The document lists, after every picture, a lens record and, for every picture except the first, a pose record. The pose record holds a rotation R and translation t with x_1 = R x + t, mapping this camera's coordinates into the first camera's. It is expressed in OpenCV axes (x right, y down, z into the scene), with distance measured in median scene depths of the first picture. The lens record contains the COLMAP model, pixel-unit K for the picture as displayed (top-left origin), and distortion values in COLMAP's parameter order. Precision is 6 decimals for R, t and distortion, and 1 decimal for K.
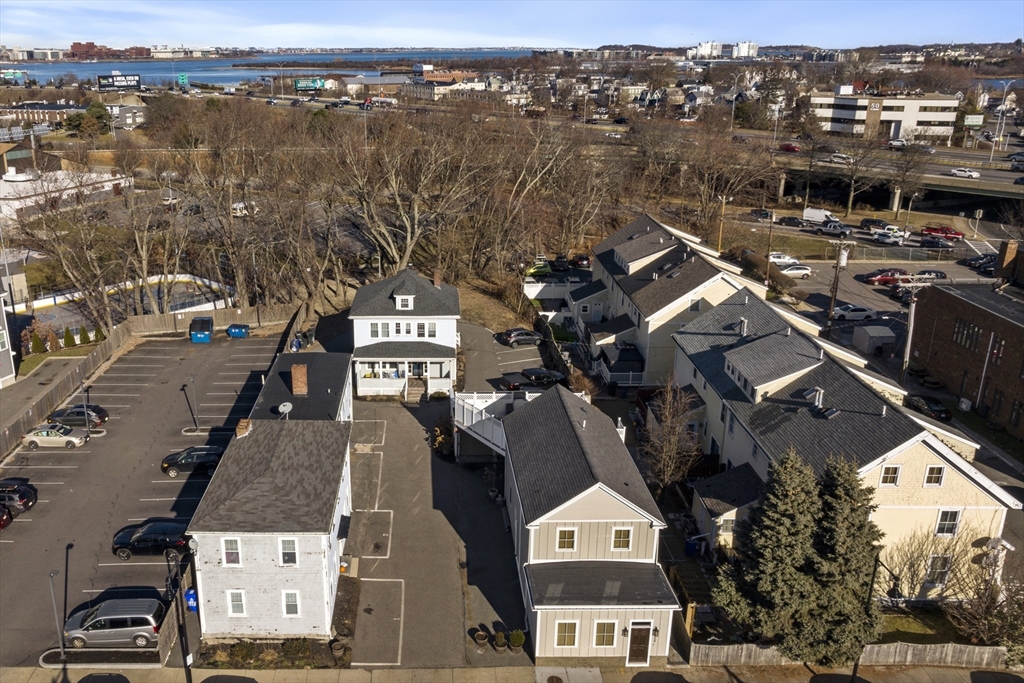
lens RADIAL K [[860.0, 0, 415.3], [0, 860.0, 338.9], [0, 0, 1]] dist [-0.014391, -0.003929]
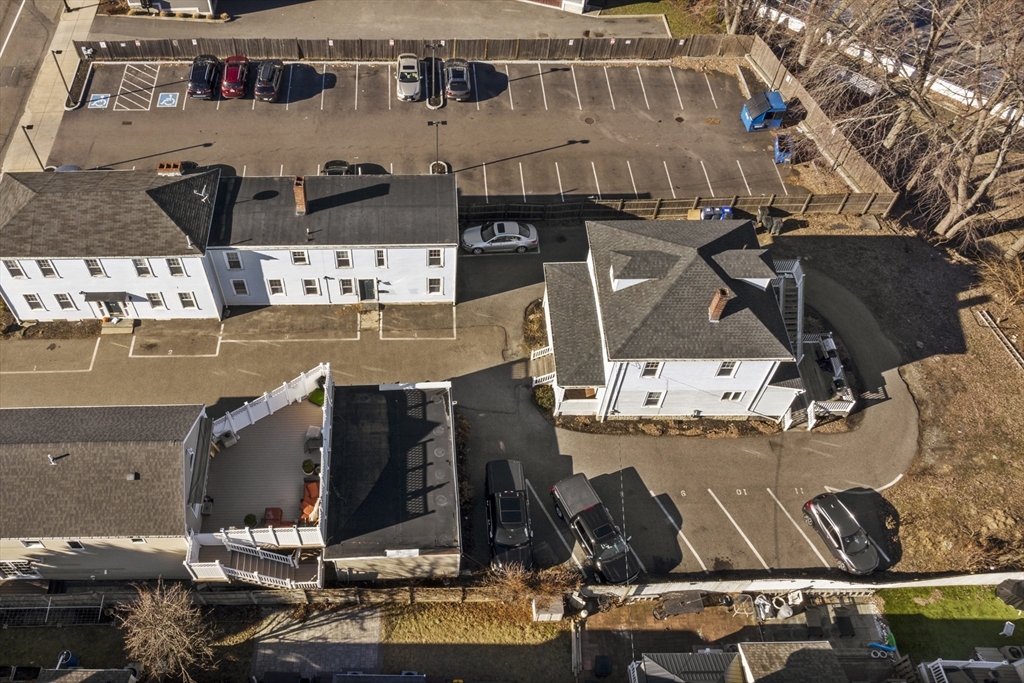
lens RADIAL K [[860.0, 0, 416.9], [0, 860.0, 335.0], [0, 0, 1]] dist [-0.014391, -0.003929]
pose [[0.016207, 0.805676, -0.592135, 0.378789], [-0.305714, 0.567845, 0.764258, -0.437683], [0.951985, 0.168638, 0.255510, 0.722170]]
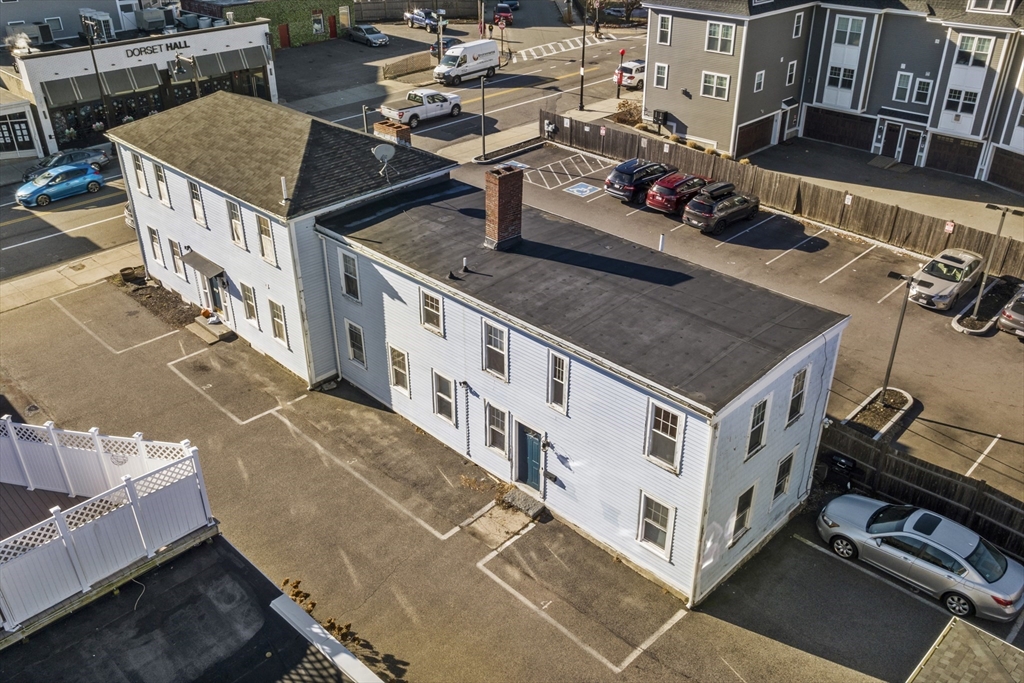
lens RADIAL K [[860.0, 0, 509.4], [0, 860.0, 333.2], [0, 0, 1]] dist [-0.014391, -0.003929]
pose [[-0.702564, 0.354916, -0.616797, 0.111039], [-0.216654, 0.718924, 0.660462, -0.143109], [0.677839, 0.597648, -0.428196, 0.958124]]
